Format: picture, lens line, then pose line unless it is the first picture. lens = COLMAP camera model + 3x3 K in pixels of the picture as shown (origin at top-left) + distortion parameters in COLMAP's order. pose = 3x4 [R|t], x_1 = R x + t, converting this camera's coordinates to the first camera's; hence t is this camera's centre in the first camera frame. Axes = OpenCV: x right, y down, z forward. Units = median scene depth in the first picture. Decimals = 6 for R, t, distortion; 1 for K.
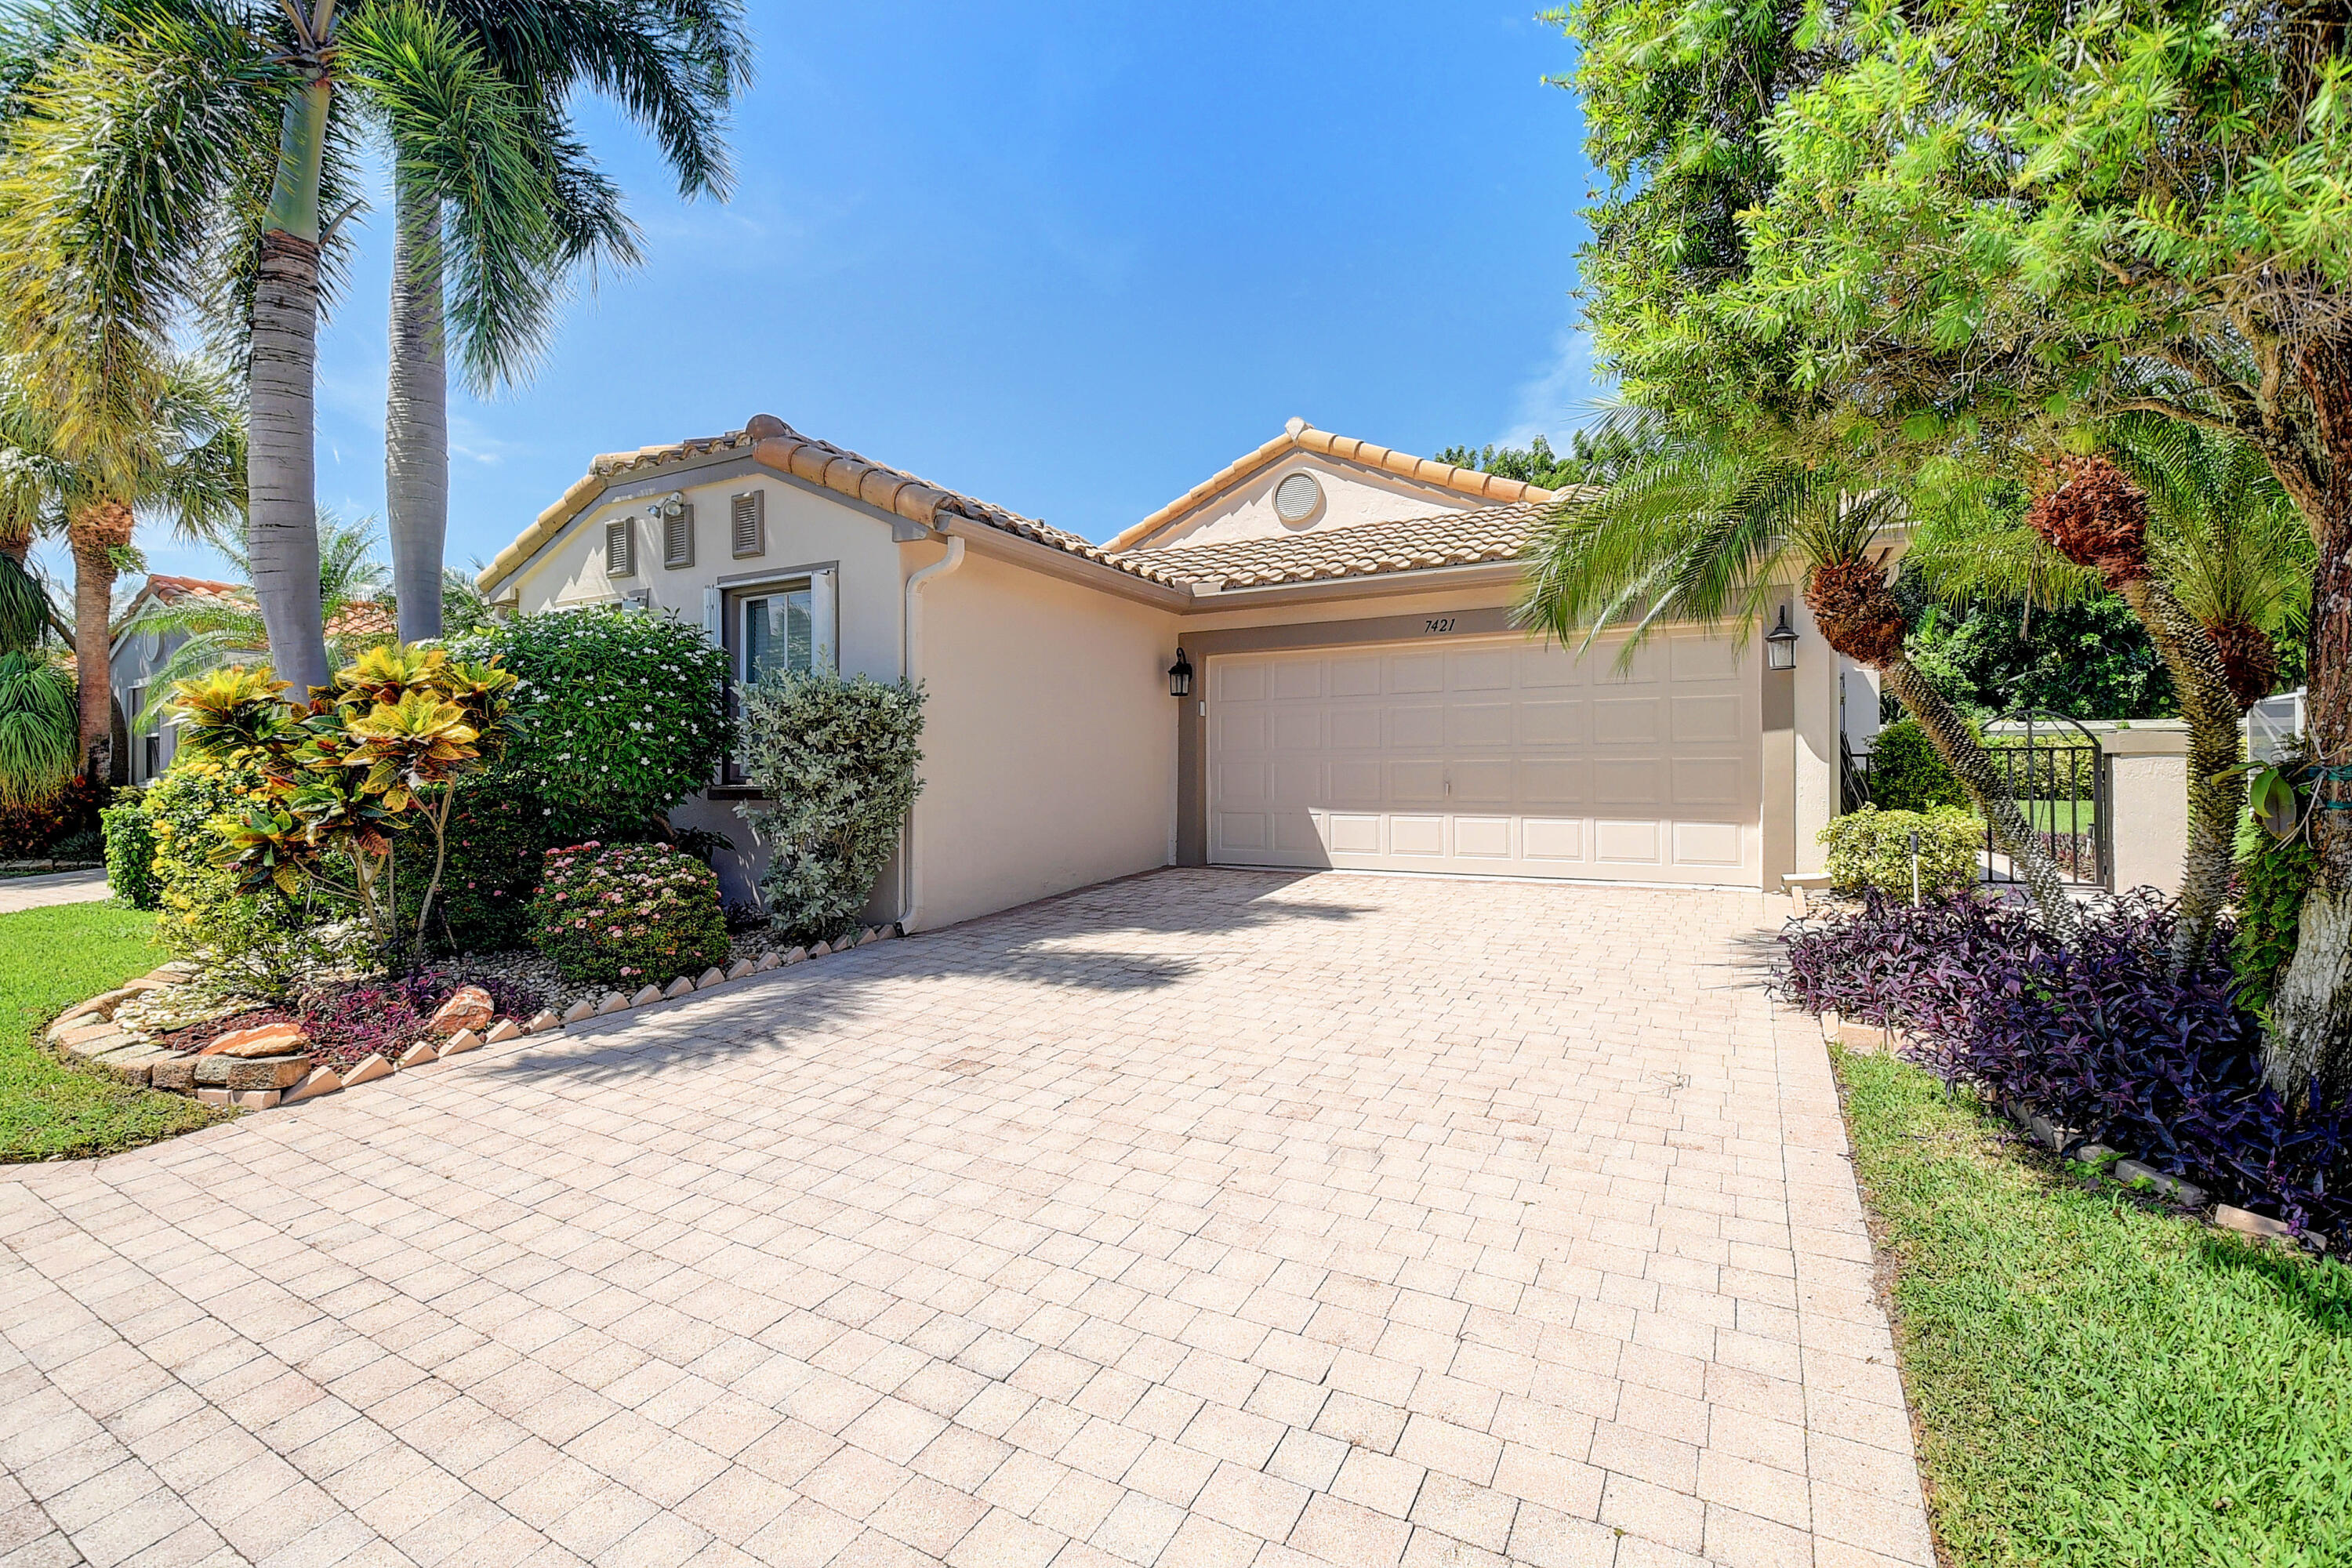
lens RADIAL K [[1039.2, 0, 1176.0], [0, 1039.2, 784.0], [0, 0, 1]] dist [0.001594, -0.016130]
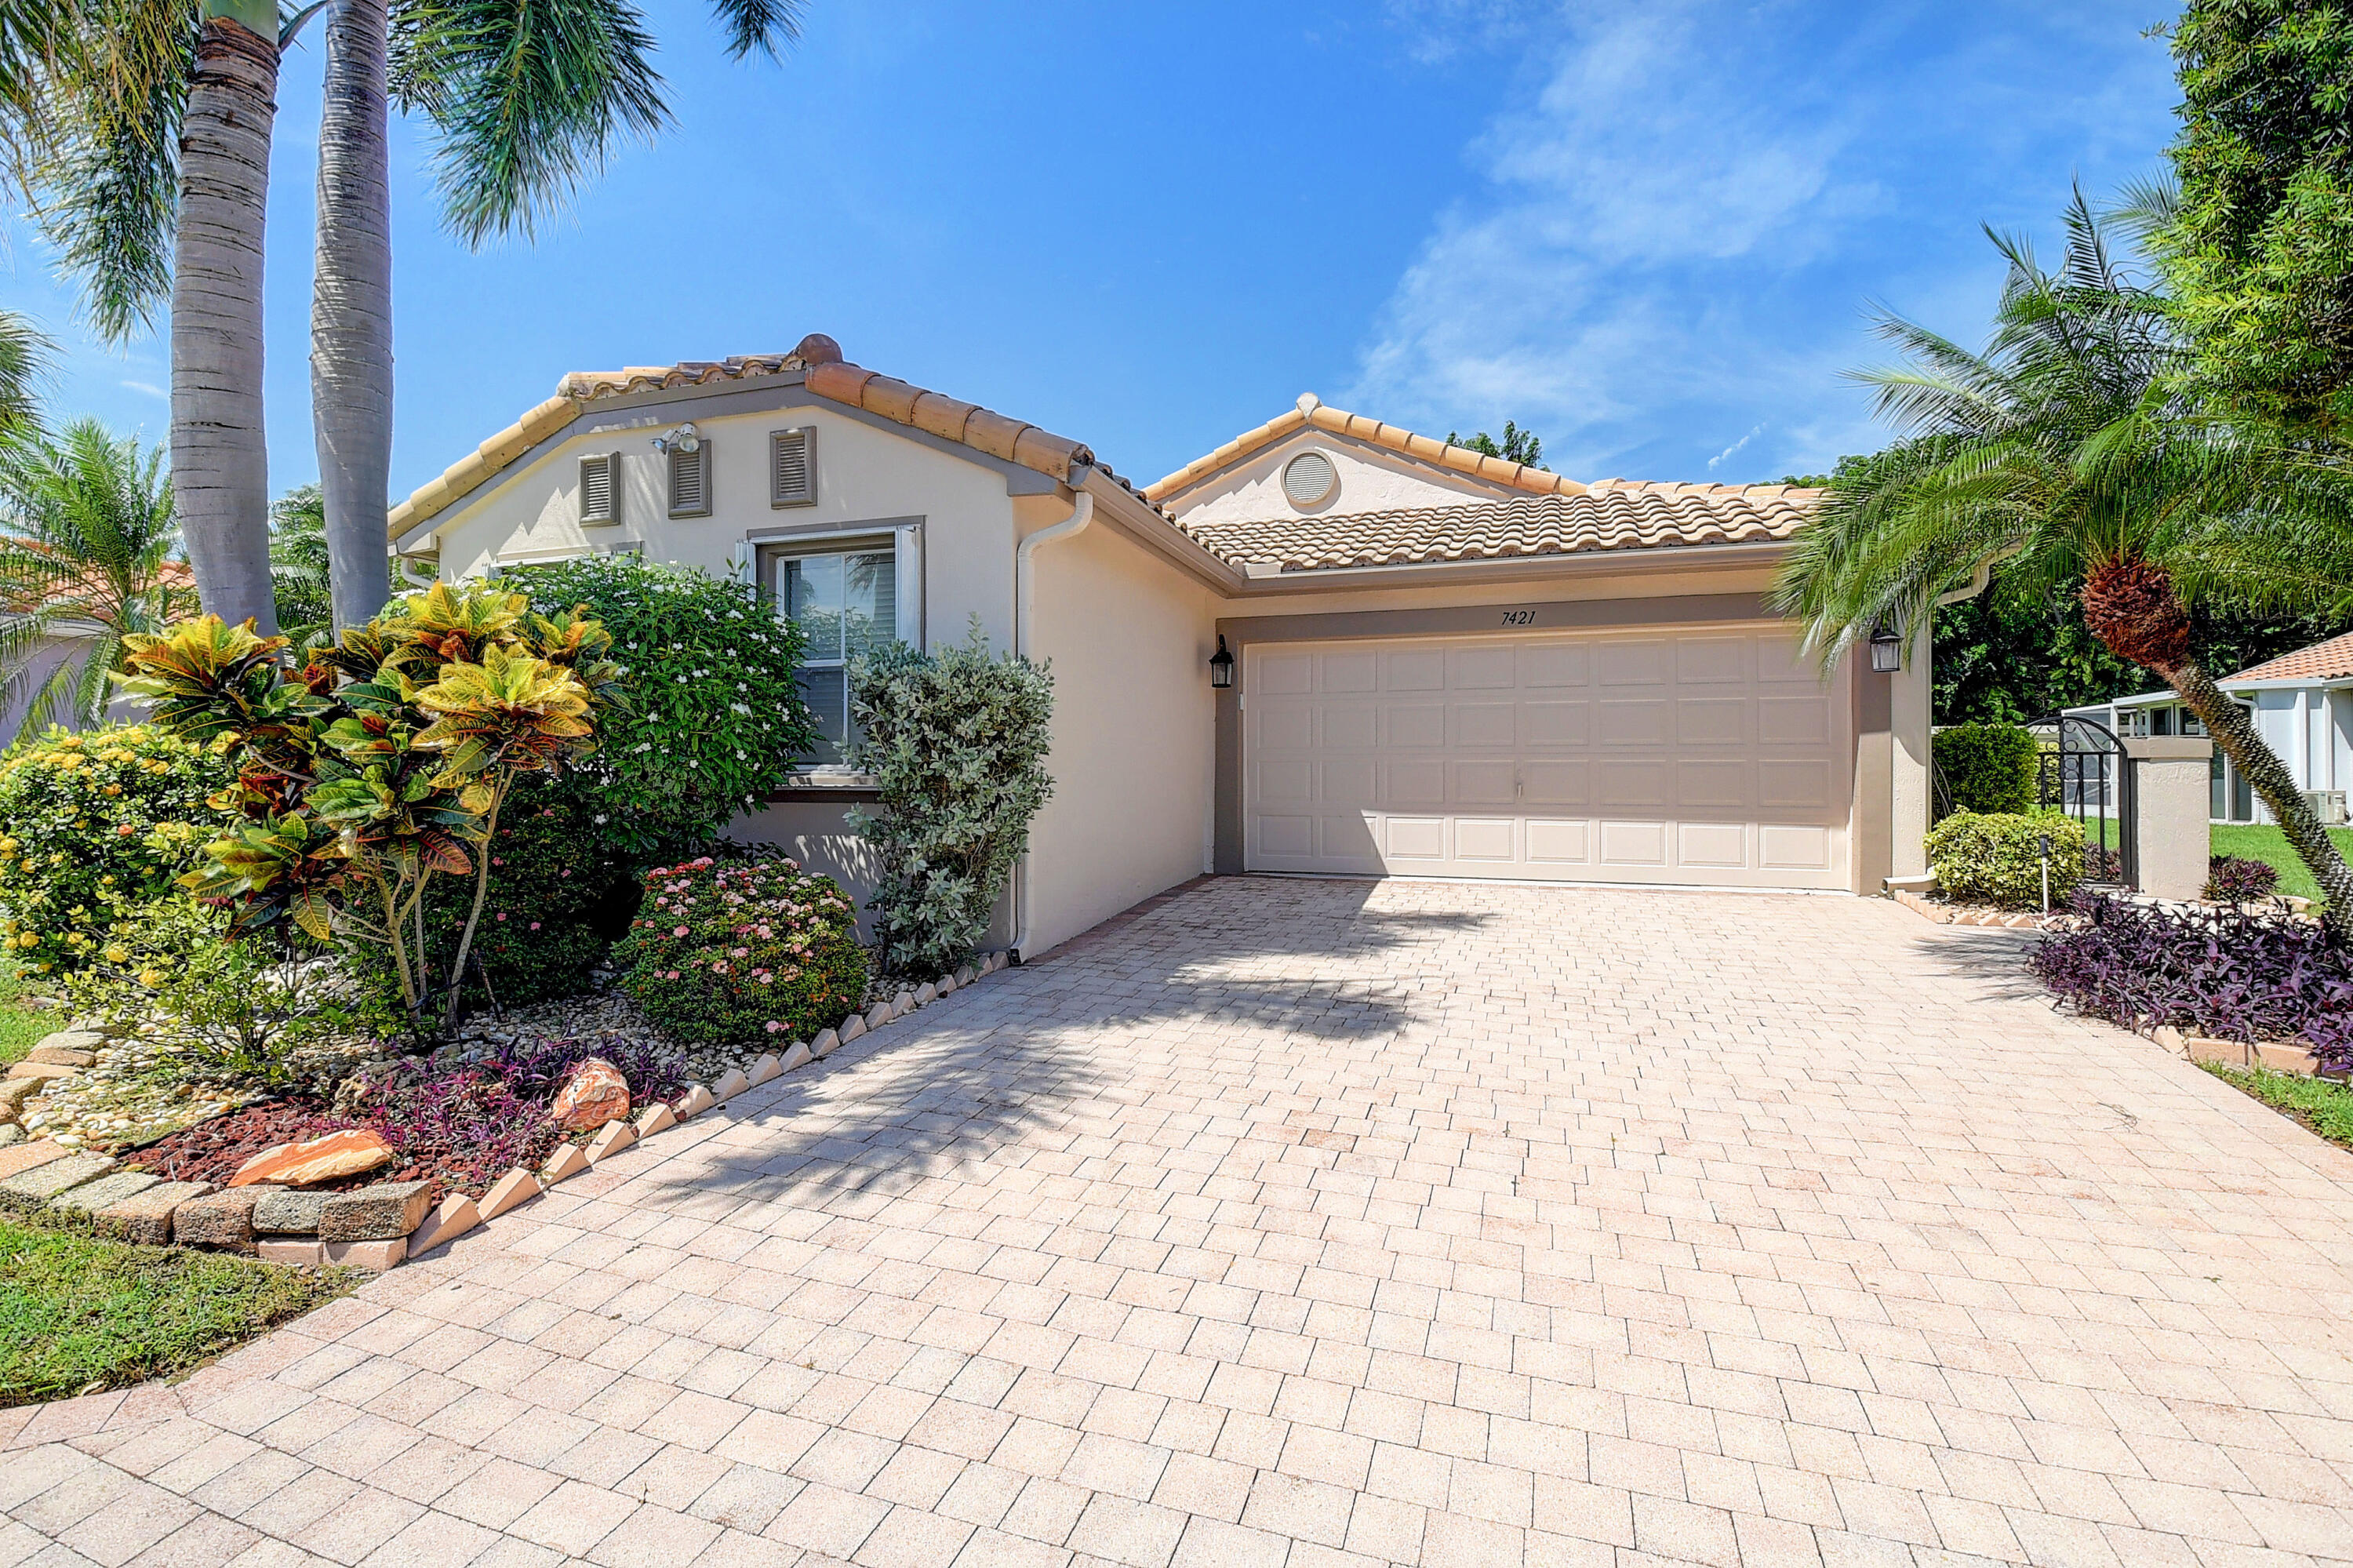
lens RADIAL K [[1050.7, 0, 1125.9], [0, 1050.7, 780.1], [0, 0, 1]] dist [0.010667, -0.020414]
pose [[0.985406, 0.003881, 0.170175, -0.353074], [-0.003464, 0.999990, -0.002743, -0.001237], [-0.170184, 0.002113, 0.985410, 0.162096]]
